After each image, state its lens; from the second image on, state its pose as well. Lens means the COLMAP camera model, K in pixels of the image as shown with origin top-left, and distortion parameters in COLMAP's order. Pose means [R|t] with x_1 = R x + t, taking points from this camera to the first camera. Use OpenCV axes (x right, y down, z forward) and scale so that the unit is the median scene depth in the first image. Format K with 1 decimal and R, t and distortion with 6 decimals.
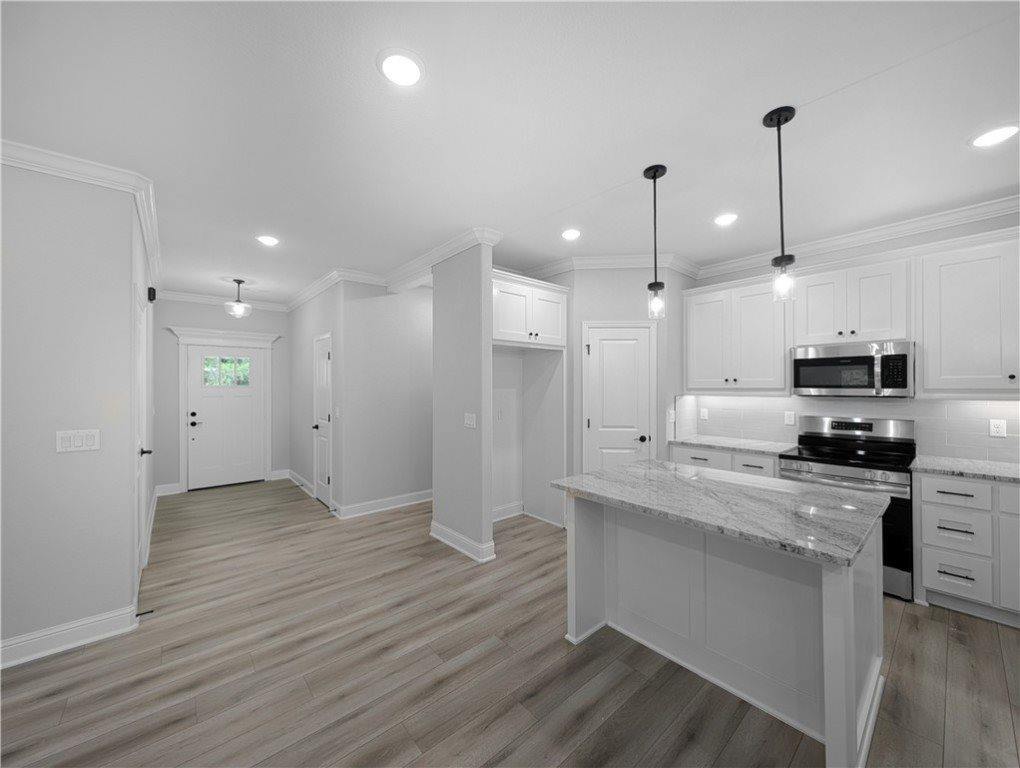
lens RADIAL K [[384.2, 0, 515.2], [0, 384.2, 382.9], [0, 0, 1]] dist [0.001094, -0.003460]
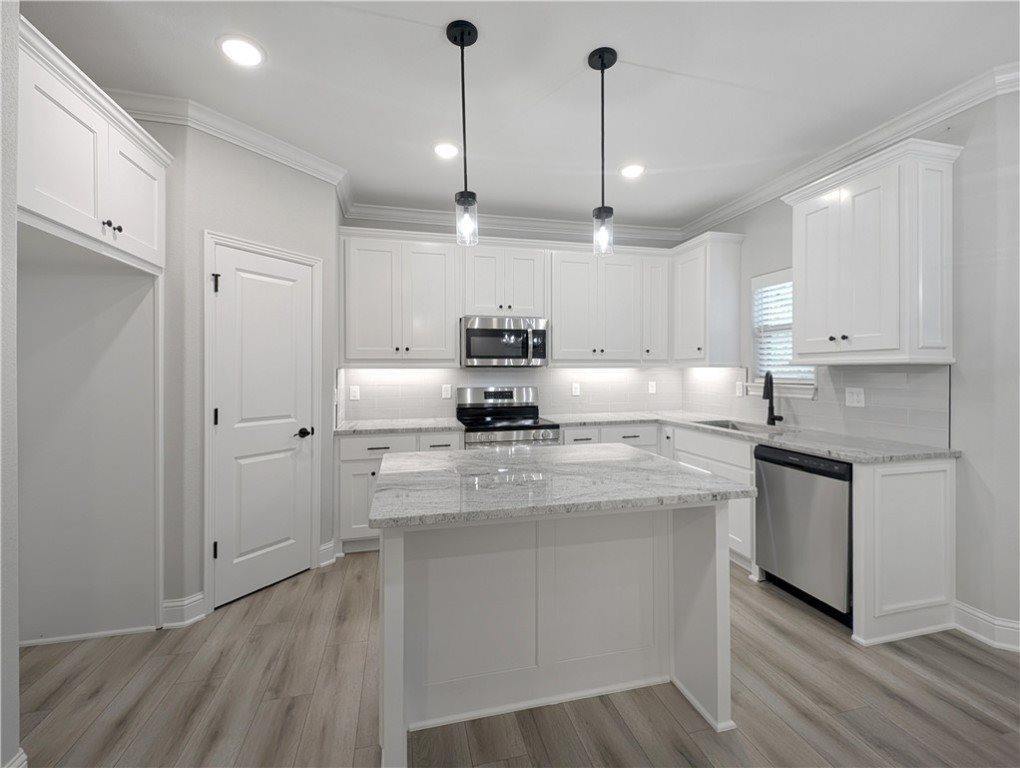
lens RADIAL K [[453.4, 0, 515.9], [0, 453.4, 372.3], [0, 0, 1]] dist [0.016314, -0.009088]
pose [[0.456495, -0.002123, 0.889723, -0.234855], [-0.005101, 0.999974, 0.005003, 0.043090], [-0.889711, -0.006822, 0.456473, 0.382694]]
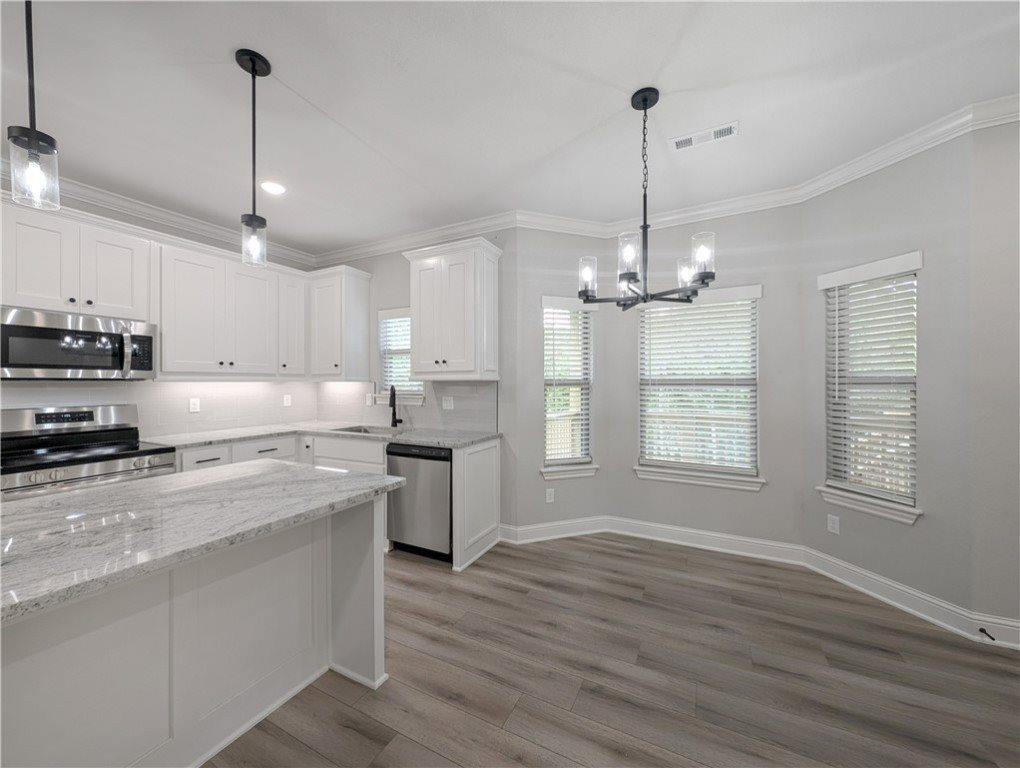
lens RADIAL K [[384.2, 0, 515.2], [0, 384.2, 382.9], [0, 0, 1]] dist [0.001094, -0.003460]
pose [[-0.375389, 0.002995, 0.926863, -0.222627], [-0.004638, 0.999976, -0.005109, 0.040805], [-0.926856, -0.006217, -0.375366, 0.434010]]
